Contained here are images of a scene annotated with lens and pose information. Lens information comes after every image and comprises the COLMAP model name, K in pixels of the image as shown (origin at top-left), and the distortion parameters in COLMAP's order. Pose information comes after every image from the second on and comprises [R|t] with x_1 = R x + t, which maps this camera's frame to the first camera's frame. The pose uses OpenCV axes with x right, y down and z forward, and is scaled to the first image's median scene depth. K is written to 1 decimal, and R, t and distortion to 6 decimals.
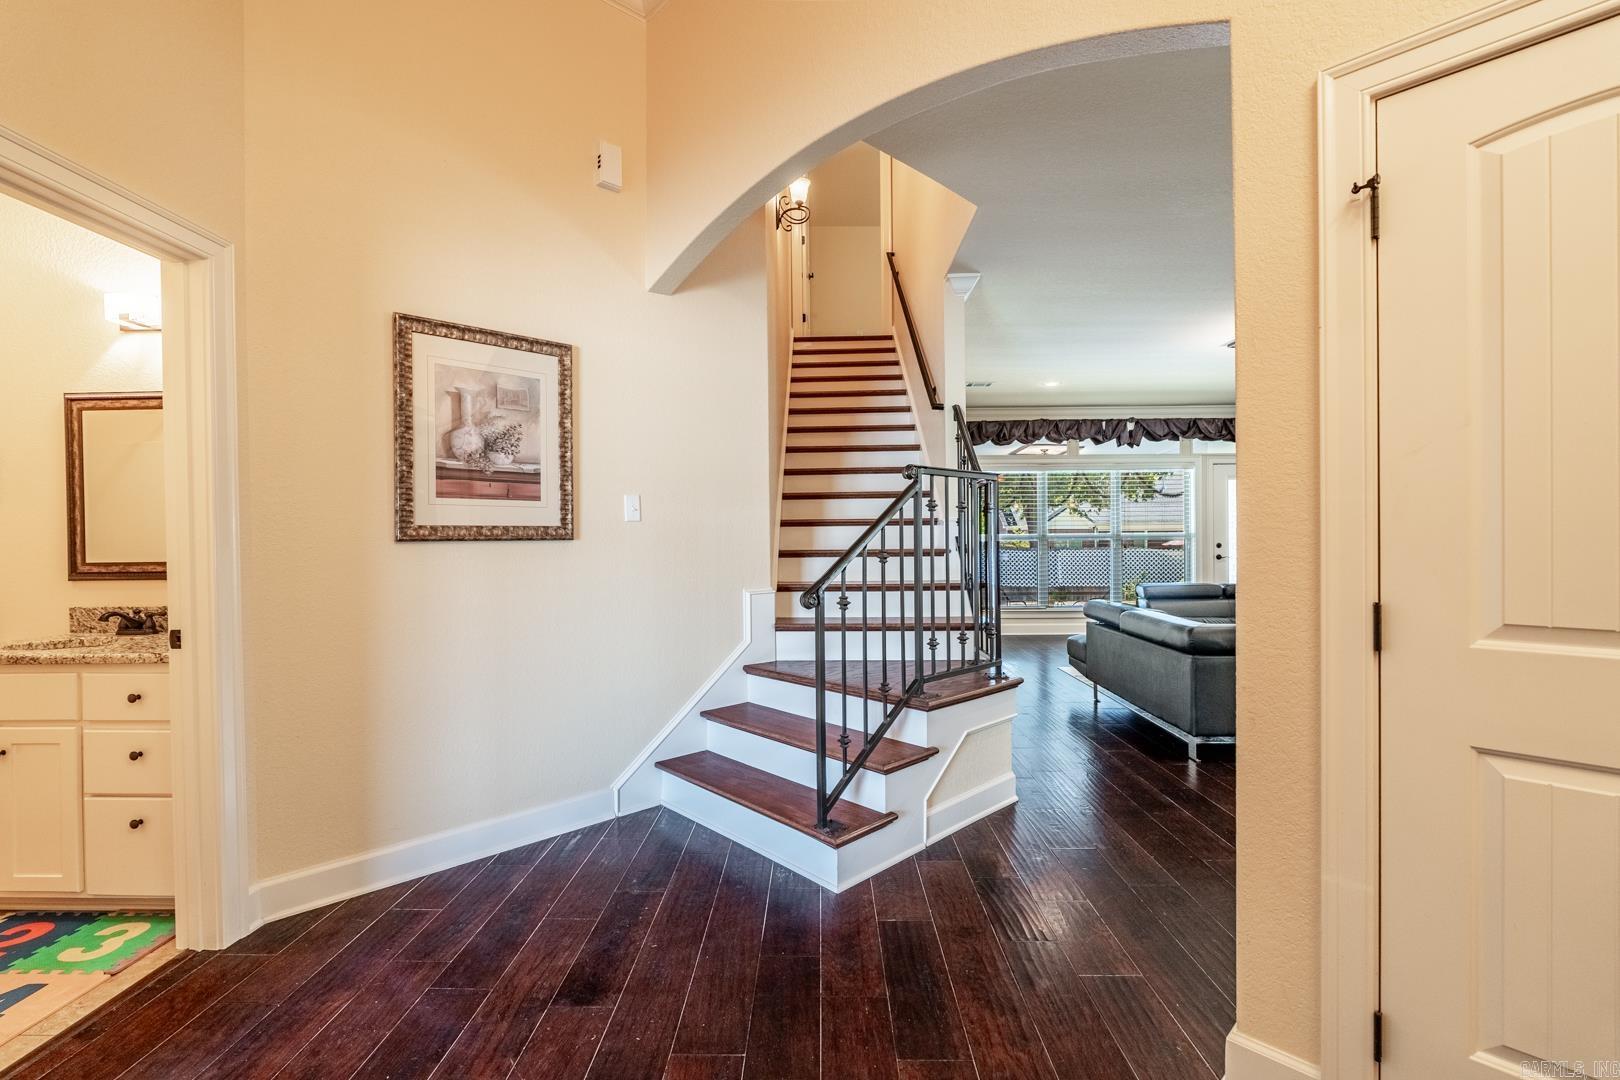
lens RADIAL K [[714.9, 0, 811.7], [0, 714.9, 539.1], [0, 0, 1]] dist [-0.008063, 0.000895]
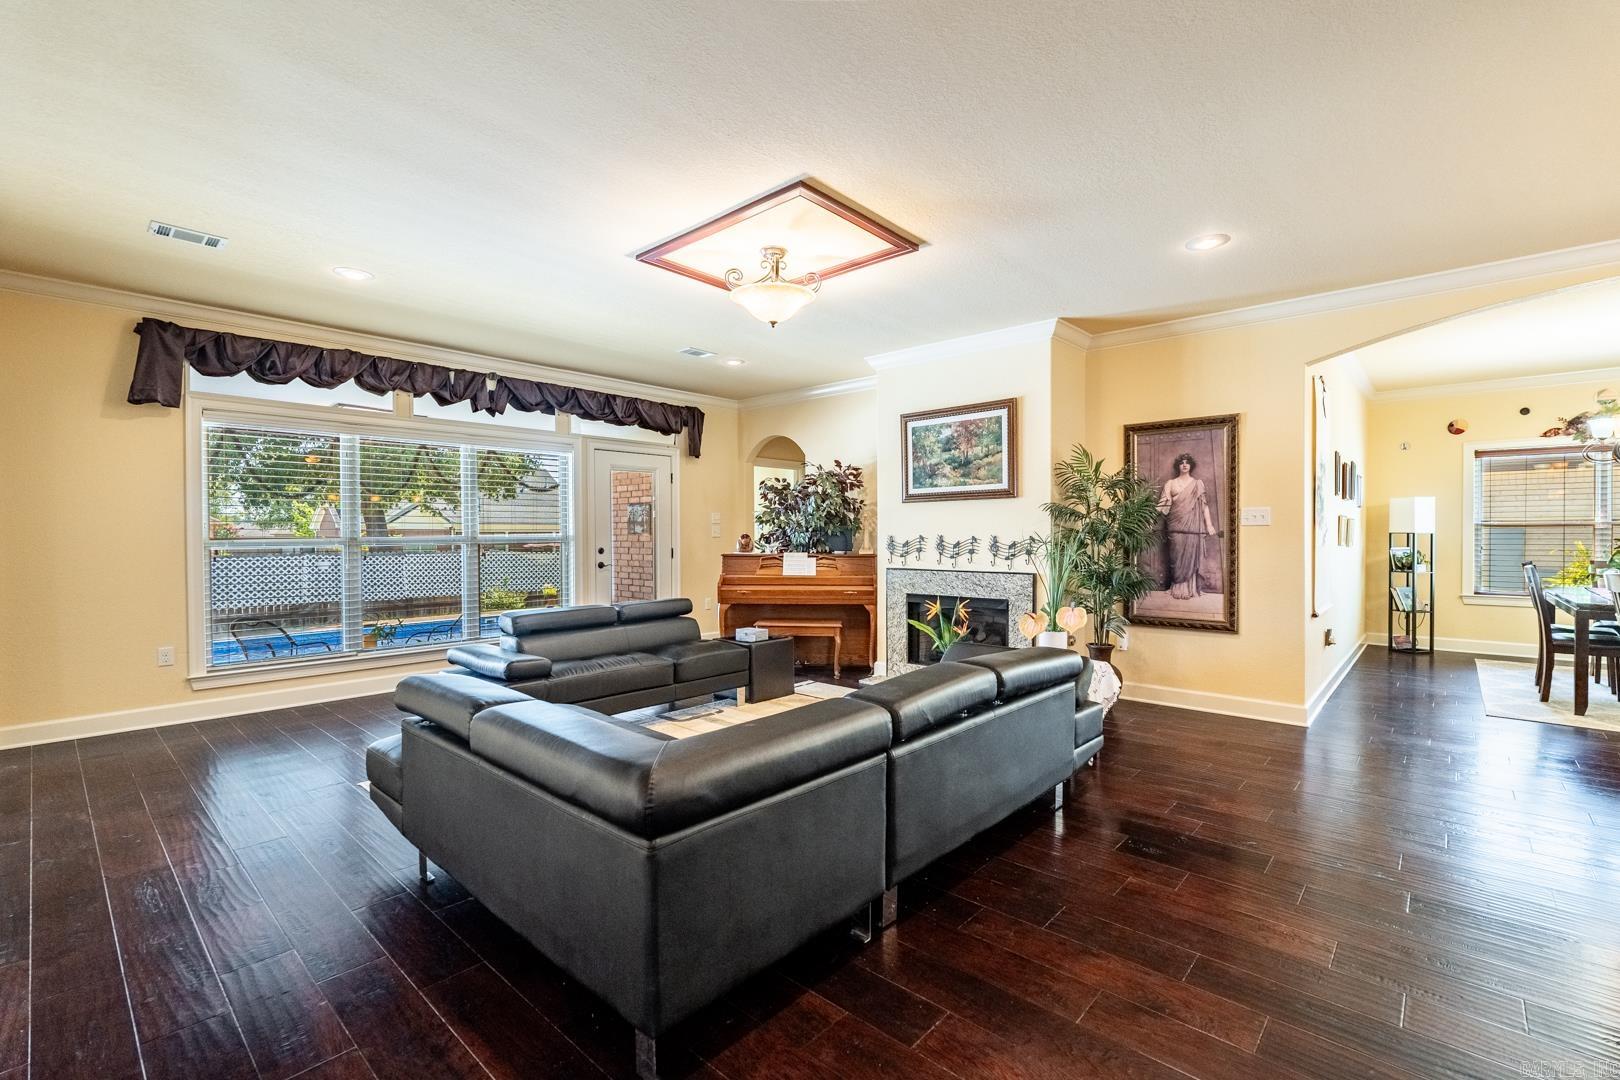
lens RADIAL K [[714.9, 0, 808.7], [0, 714.9, 541.5], [0, 0, 1]] dist [-0.008063, 0.000895]
pose [[0.668186, -0.004083, 0.743983, 0.128881], [0.003380, 0.999991, 0.002453, -0.002897], [-0.743987, 0.000876, 0.668194, 0.289995]]
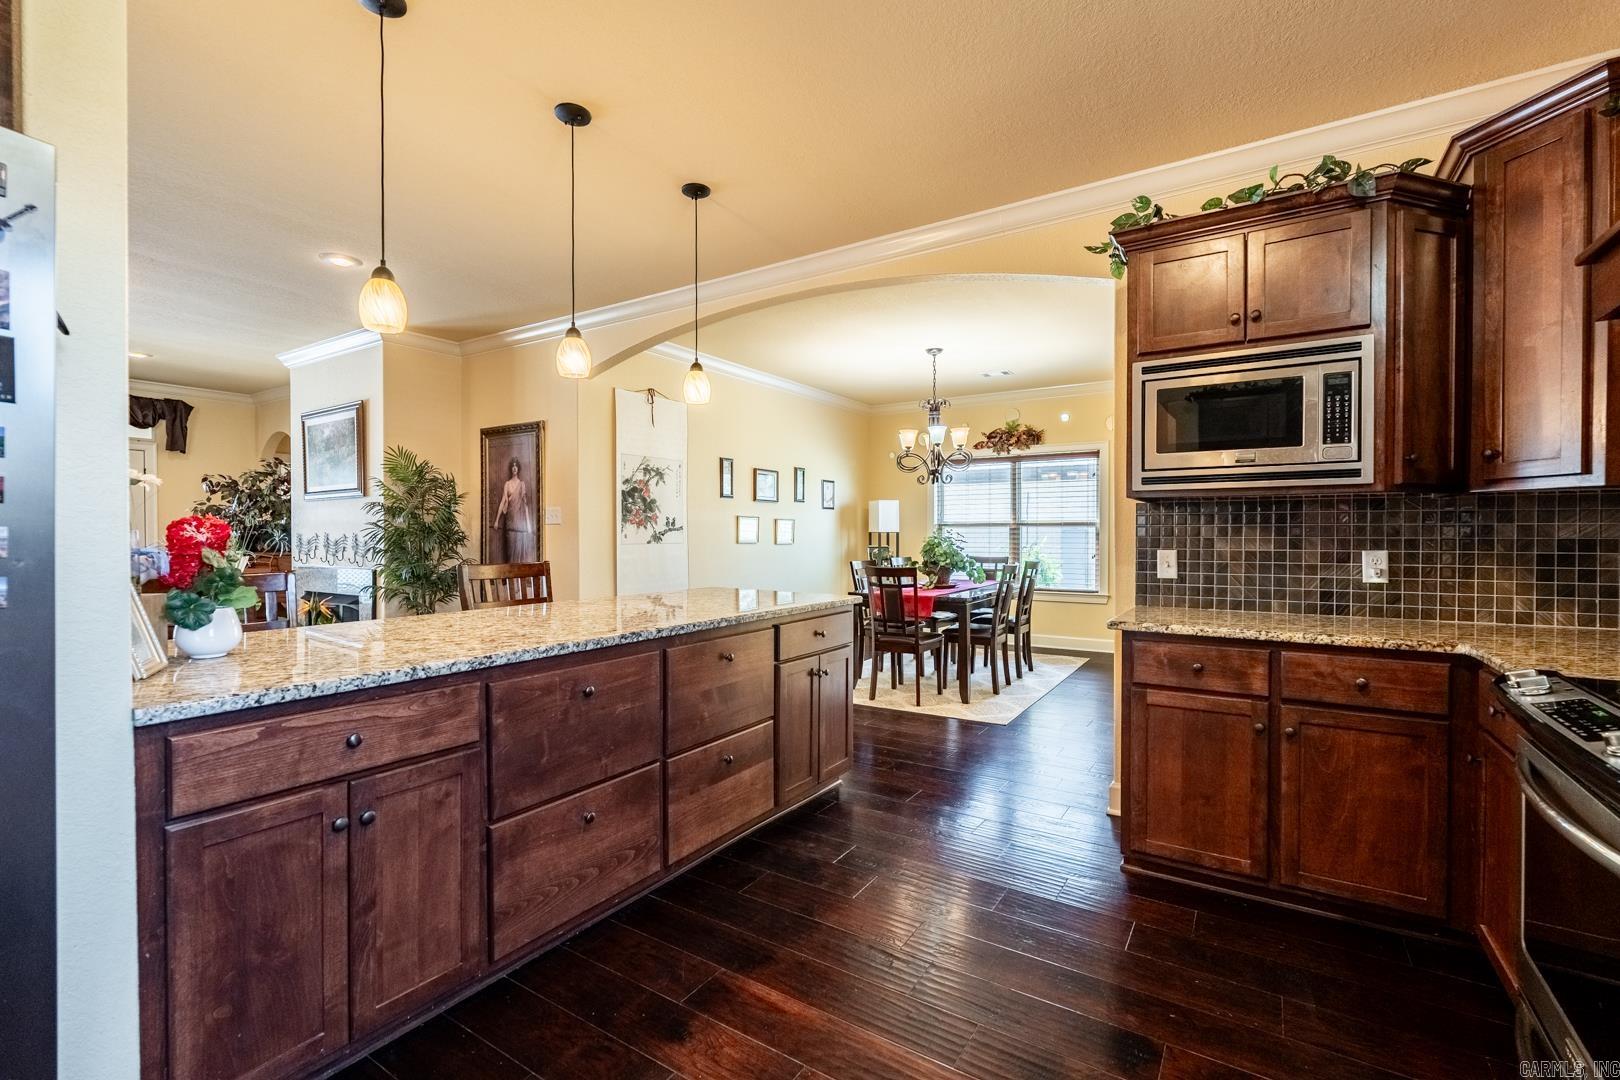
lens RADIAL K [[714.9, 0, 799.9], [0, 714.9, 535.8], [0, 0, 1]] dist [-0.008063, 0.000895]
pose [[0.533386, 0.003495, 0.845865, 0.381632], [0.002952, 0.999978, -0.005993, 0.001094], [-0.845867, 0.005693, 0.533363, -0.099287]]
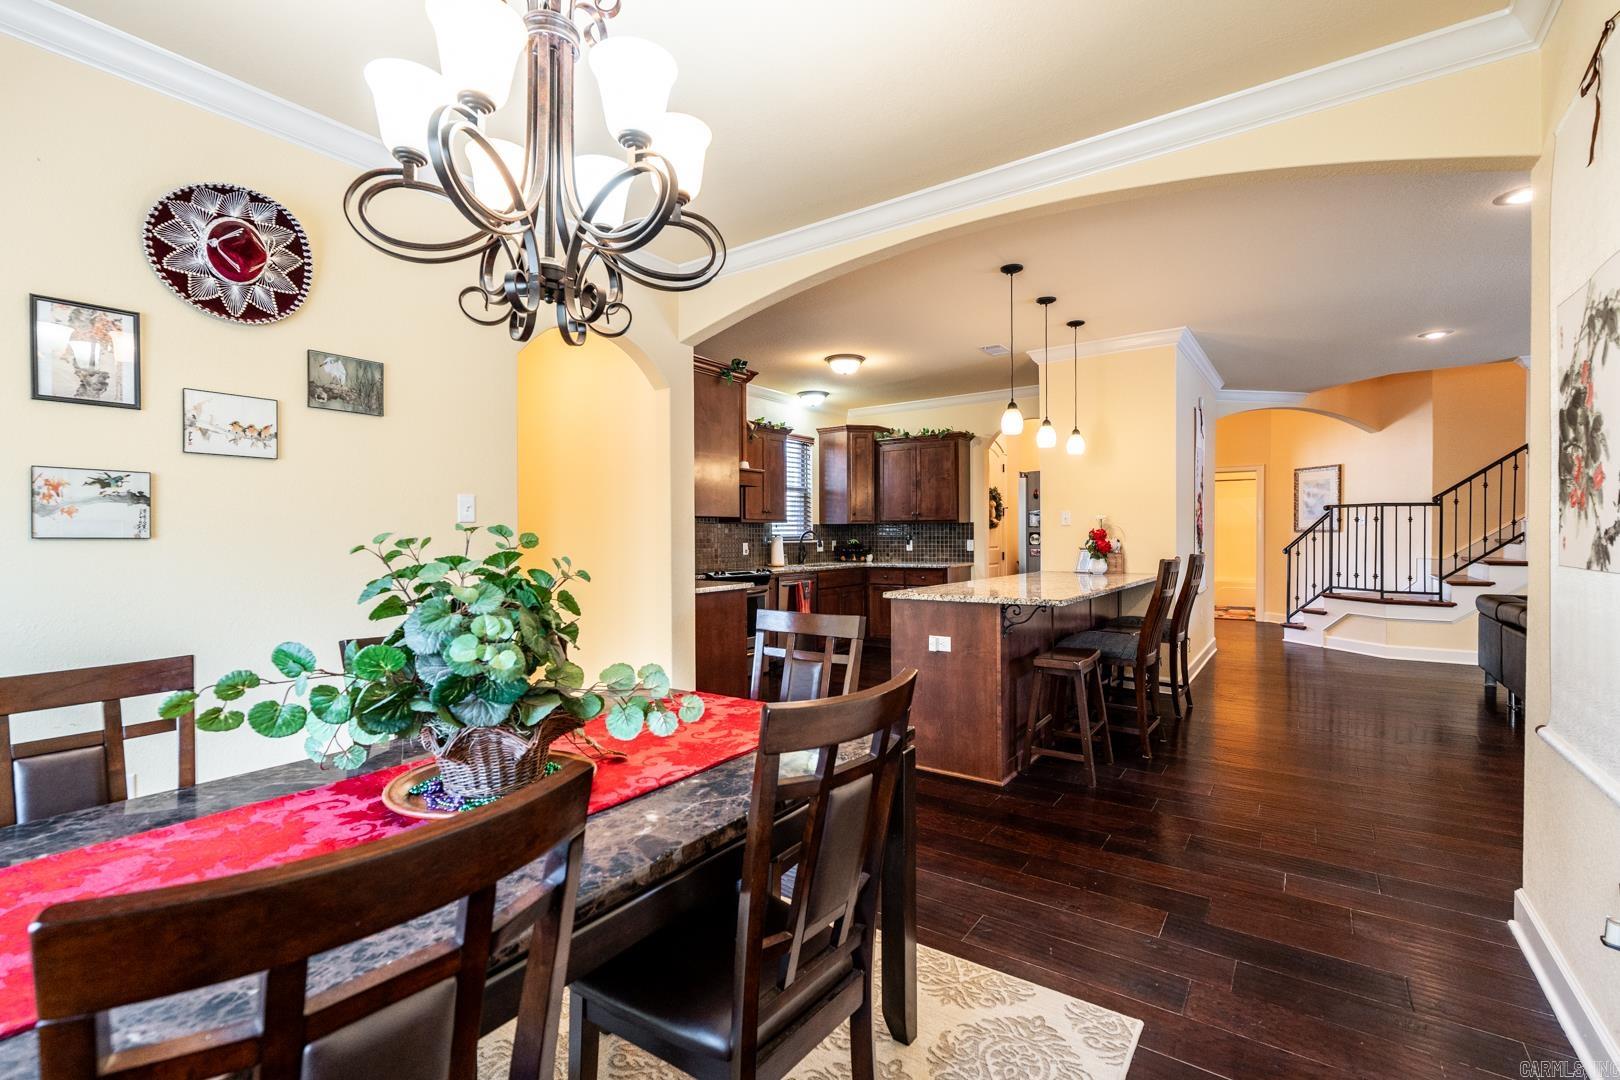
lens RADIAL K [[714.9, 0, 810.7], [0, 714.9, 531.0], [0, 0, 1]] dist [-0.008063, 0.000895]
pose [[-0.561970, 0.006141, -0.827135, 1.143768], [0.001743, 0.999979, 0.006240, -0.008880], [0.827155, 0.002065, -0.561969, 0.302933]]
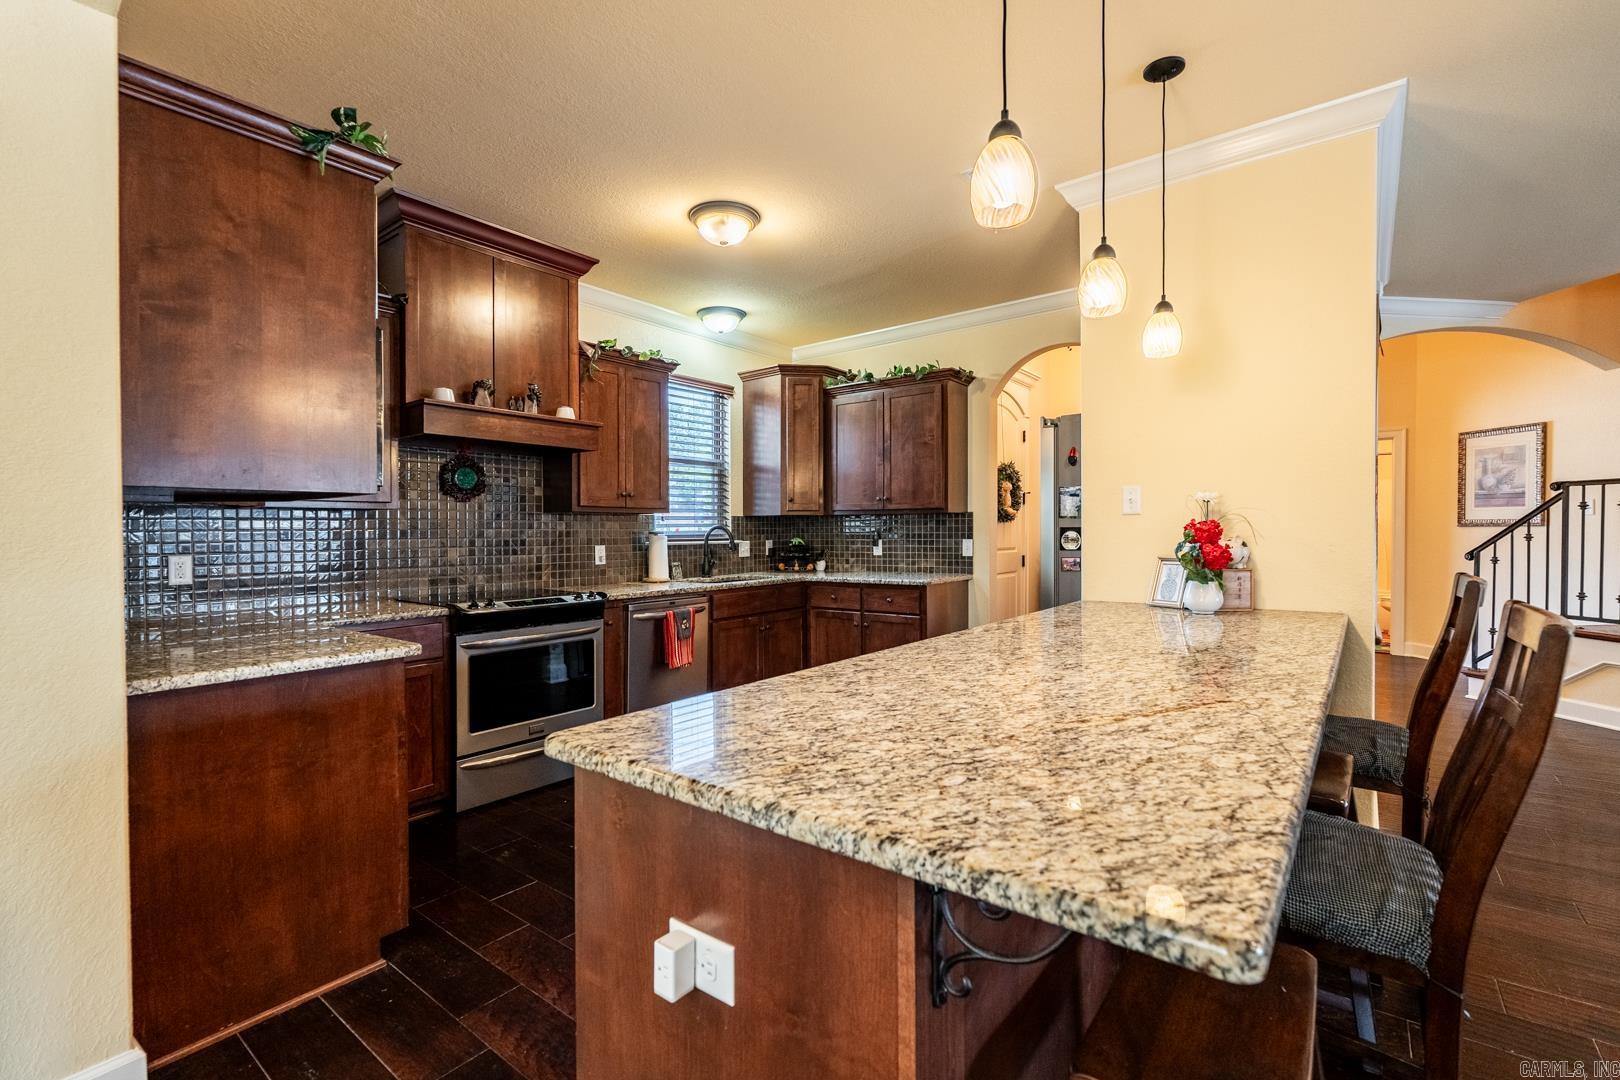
lens RADIAL K [[714.9, 0, 804.9], [0, 714.9, 537.1], [0, 0, 1]] dist [-0.008063, 0.000895]
pose [[-0.601341, 0.018989, -0.798766, 0.821897], [0.004416, 0.999781, 0.020443, -0.006043], [0.798980, 0.008766, -0.601294, 0.204481]]
